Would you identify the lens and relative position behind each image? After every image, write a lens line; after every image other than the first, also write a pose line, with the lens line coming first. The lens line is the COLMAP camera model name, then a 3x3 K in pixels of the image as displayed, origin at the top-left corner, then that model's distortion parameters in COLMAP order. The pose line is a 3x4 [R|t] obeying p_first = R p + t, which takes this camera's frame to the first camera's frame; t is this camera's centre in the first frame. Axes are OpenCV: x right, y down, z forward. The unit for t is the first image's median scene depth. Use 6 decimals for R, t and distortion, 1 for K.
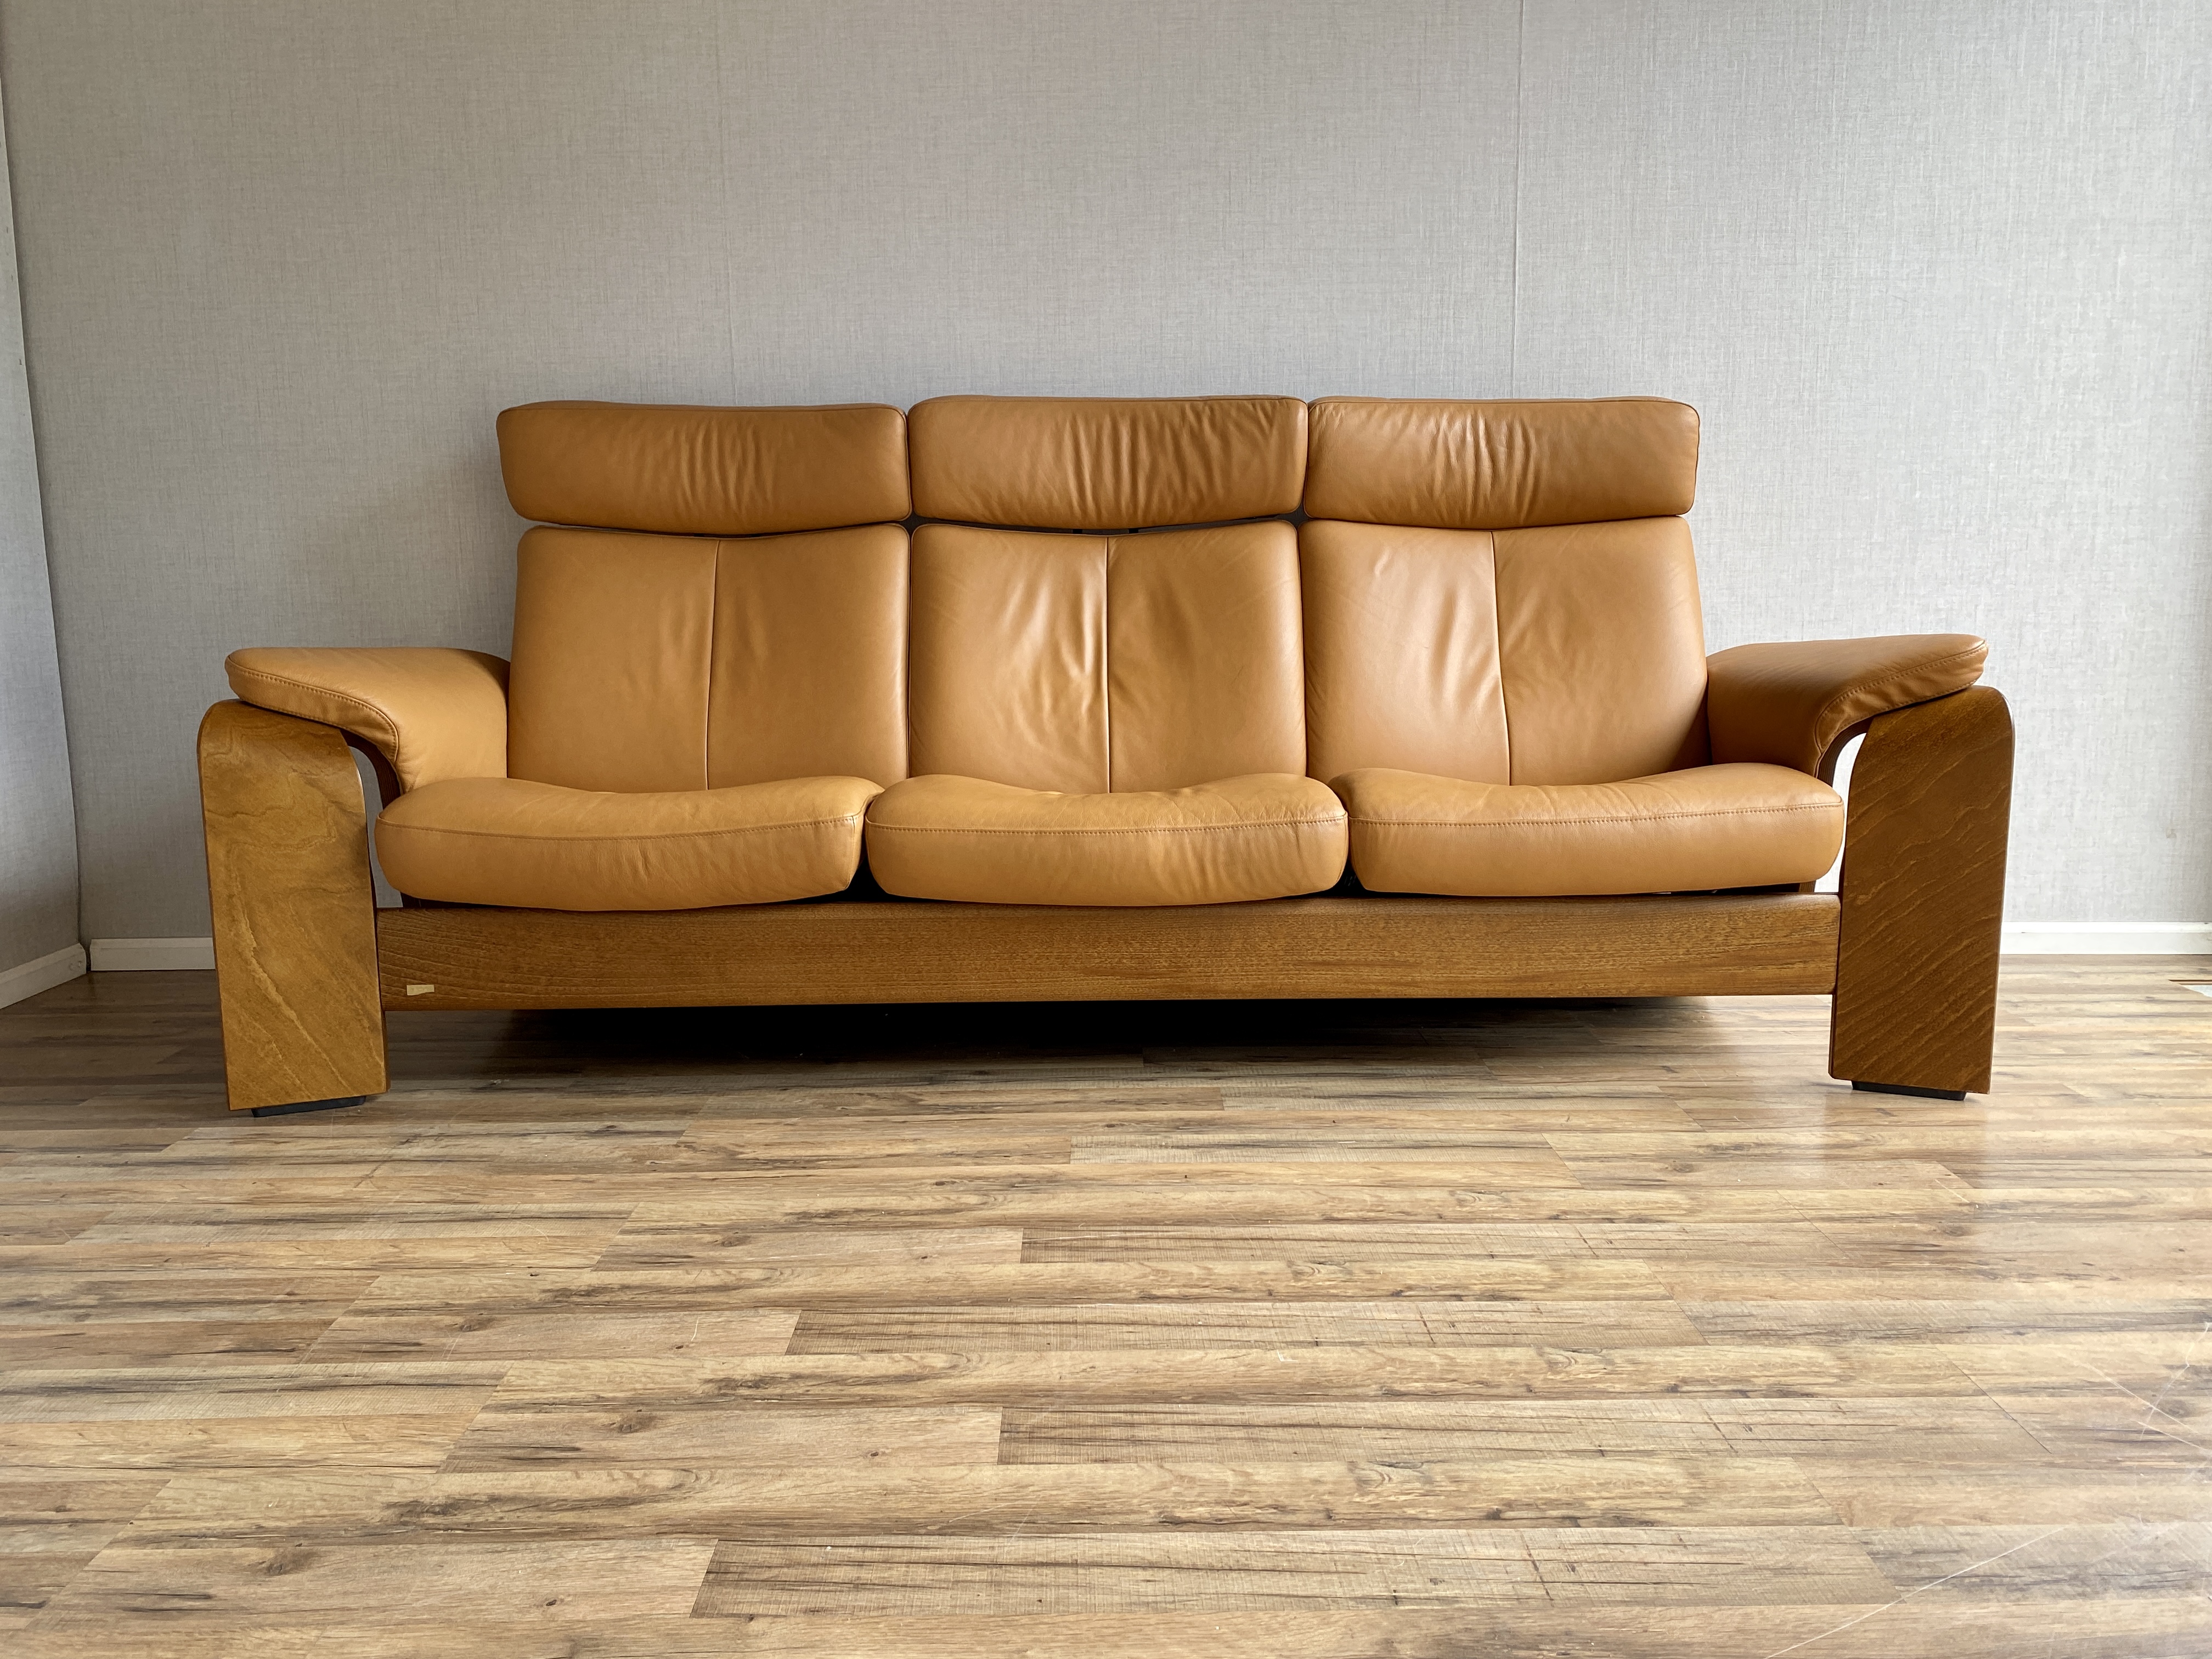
lens RADIAL K [[1694.8, 0, 1118.9], [0, 1694.8, 832.1], [0, 0, 1]] dist [0.010716, -0.010604]
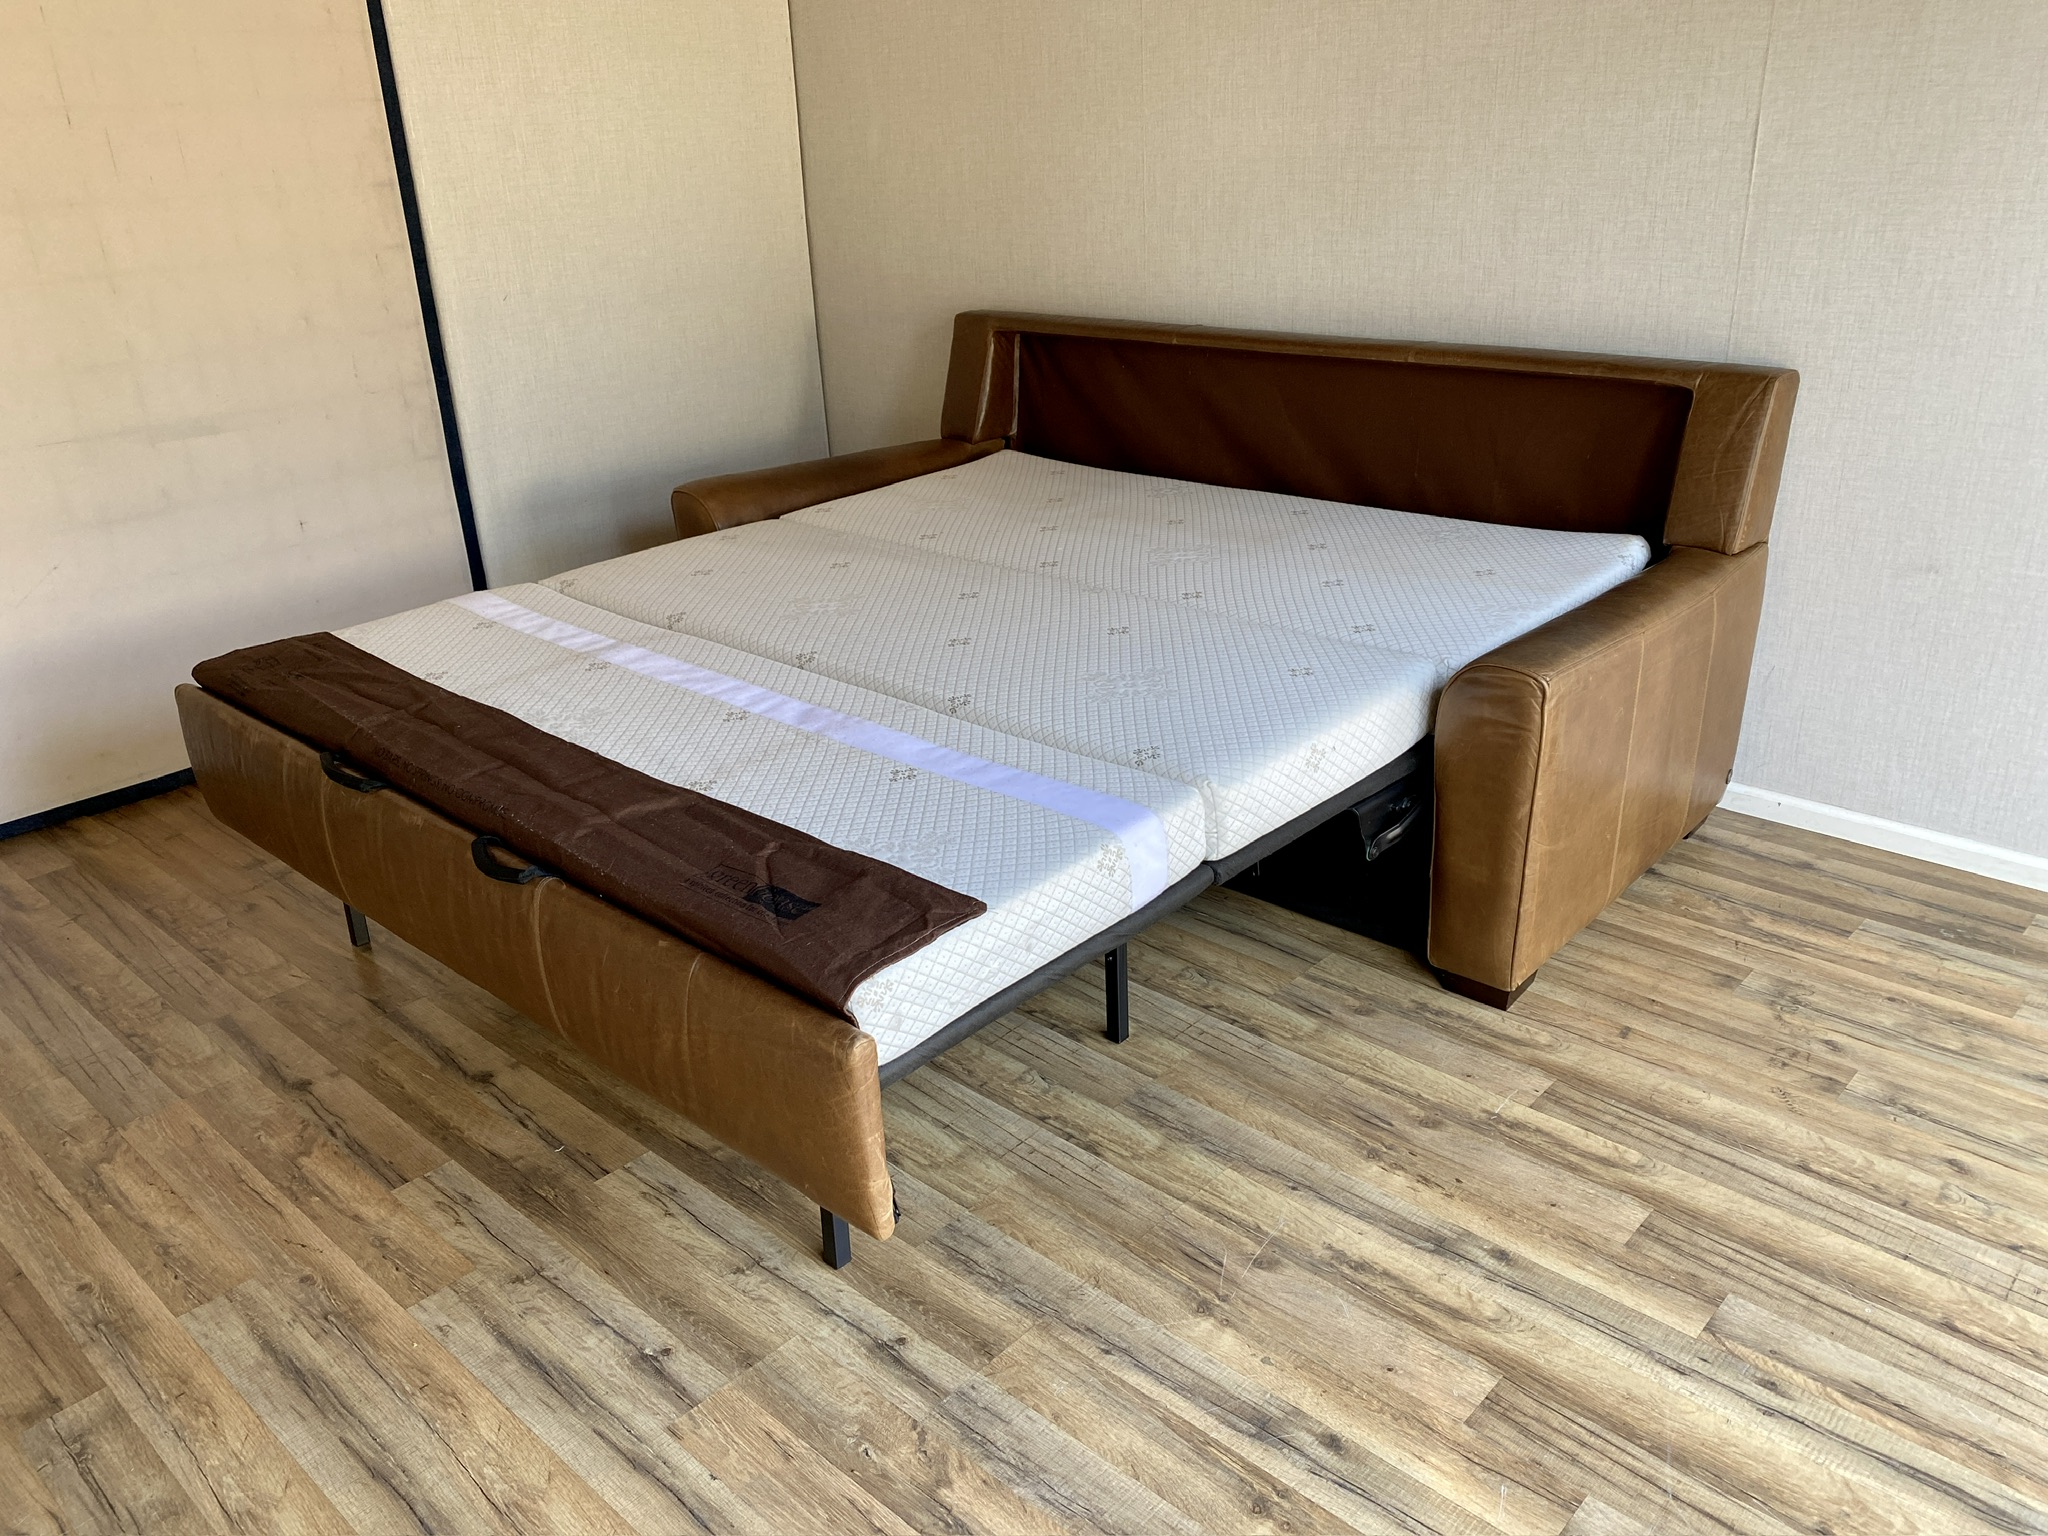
lens RADIAL K [[1569.1, 0, 1022.7], [0, 1569.1, 780.1], [0, 0, 1]] dist [0.010716, -0.010604]
pose [[0.722396, 0.255077, -0.642713, 1.146535], [-0.077007, 0.953370, 0.291815, -0.405447], [0.687178, -0.161313, 0.708354, -0.033782]]
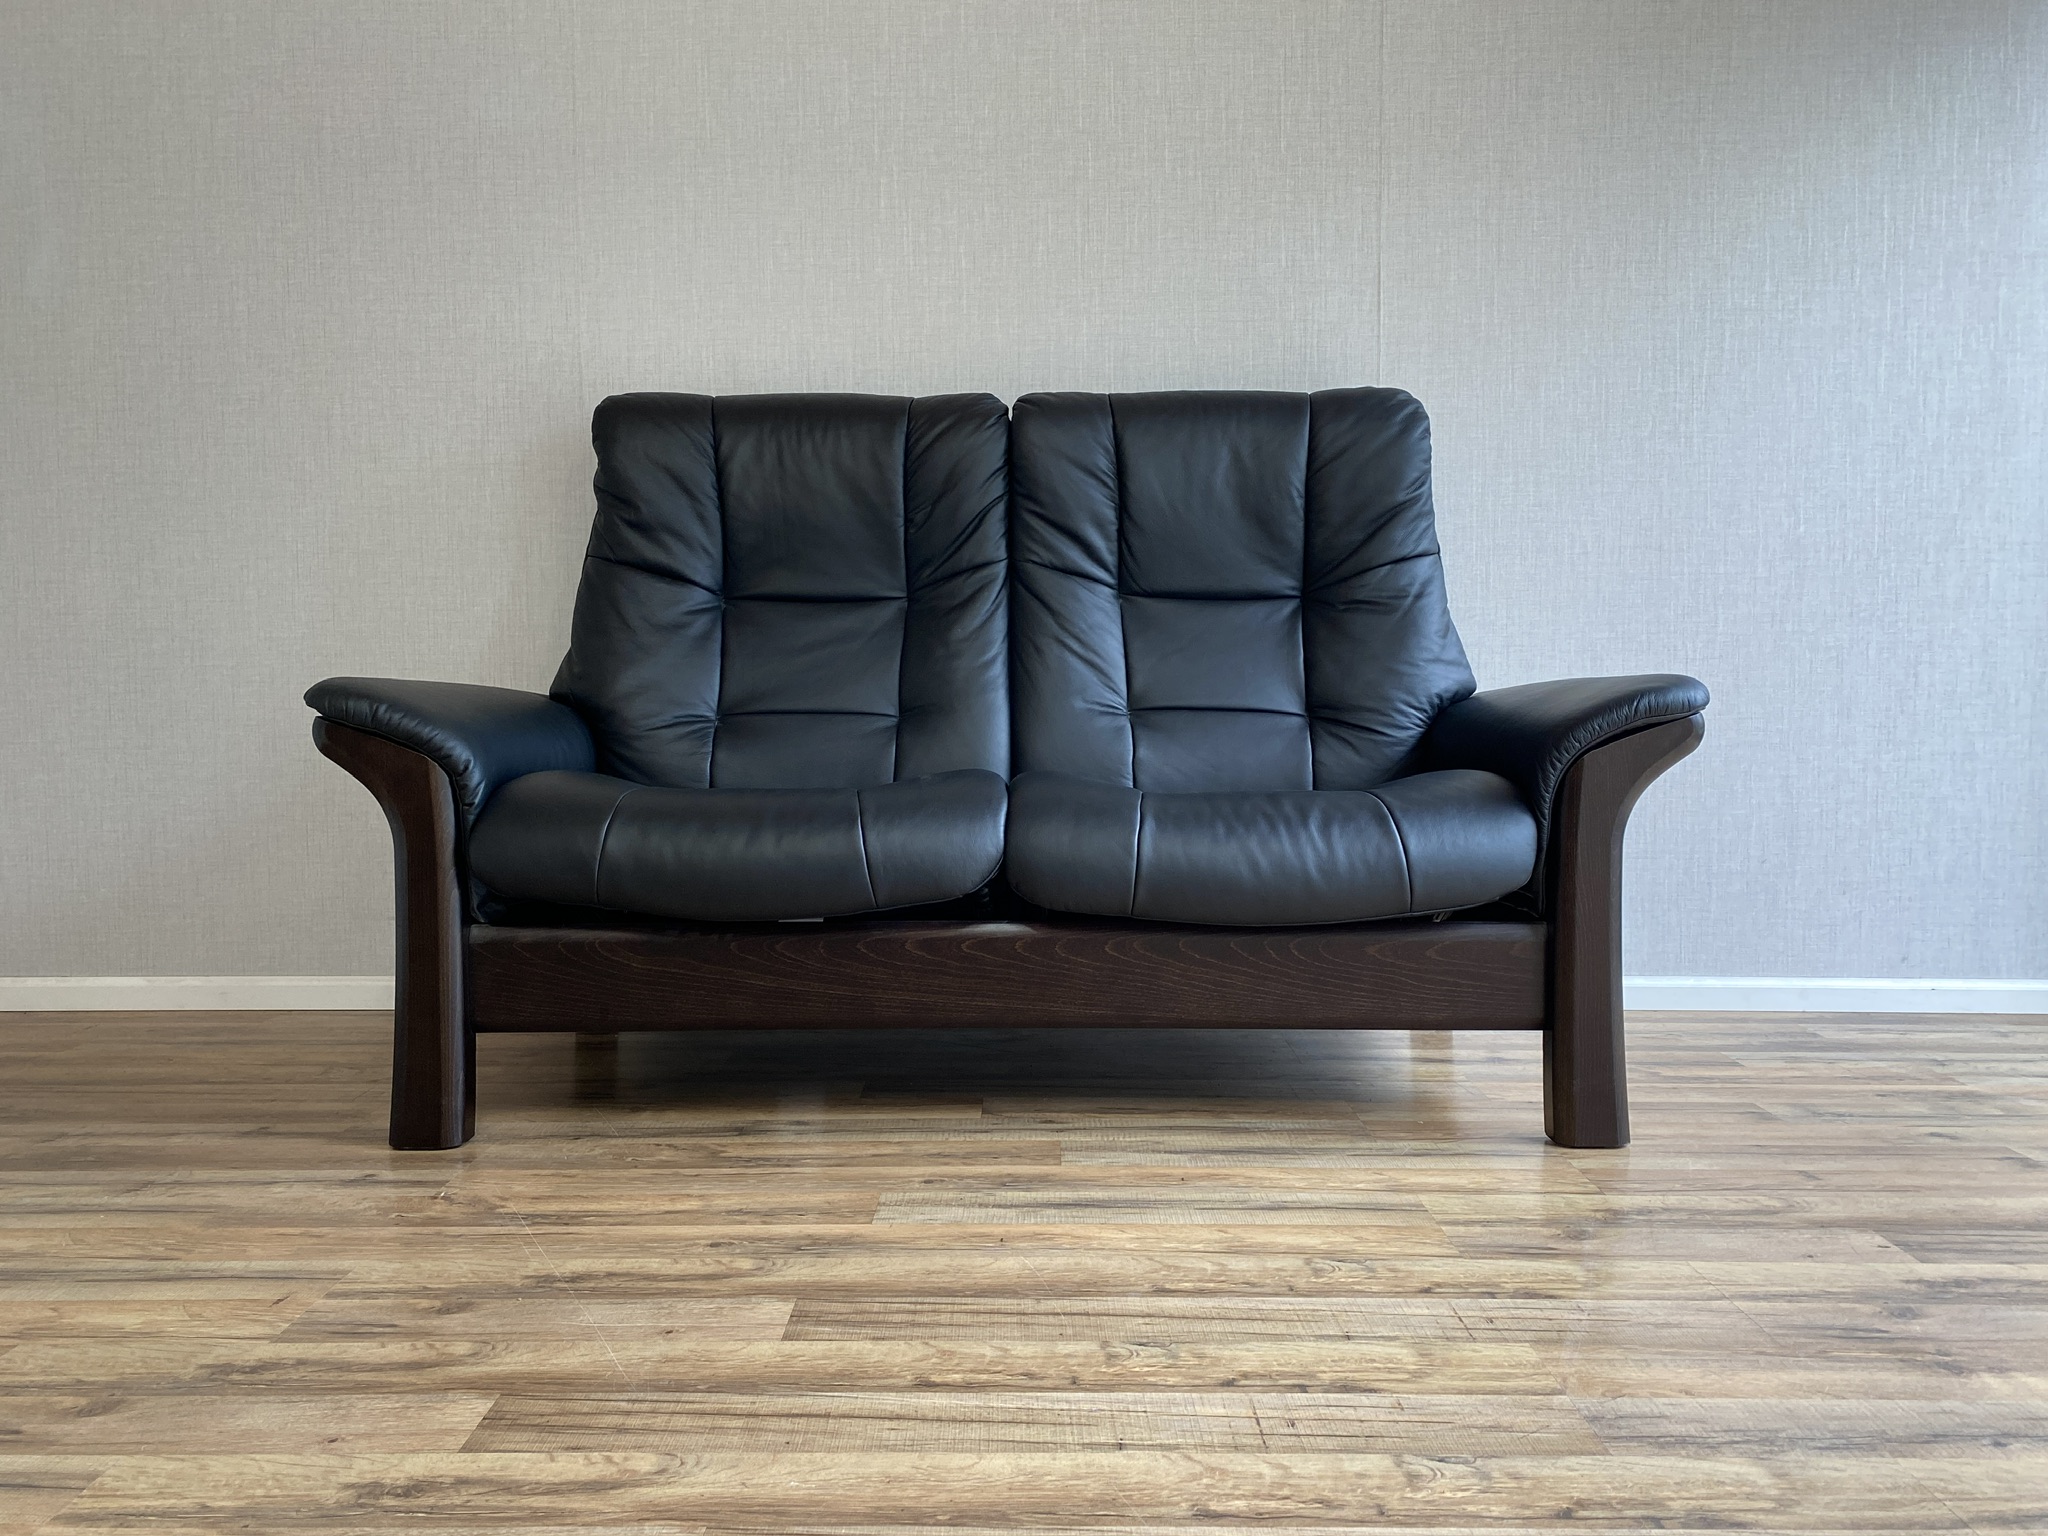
lens RADIAL K [[1569.1, 0, 1028.4], [0, 1569.1, 754.3], [0, 0, 1]] dist [0.010716, -0.010604]
pose [[0.999855, 0.006004, -0.015951, 0.083915], [-0.007718, 0.993936, -0.109691, 0.058322], [0.015196, 0.109798, 0.993838, 0.225692]]
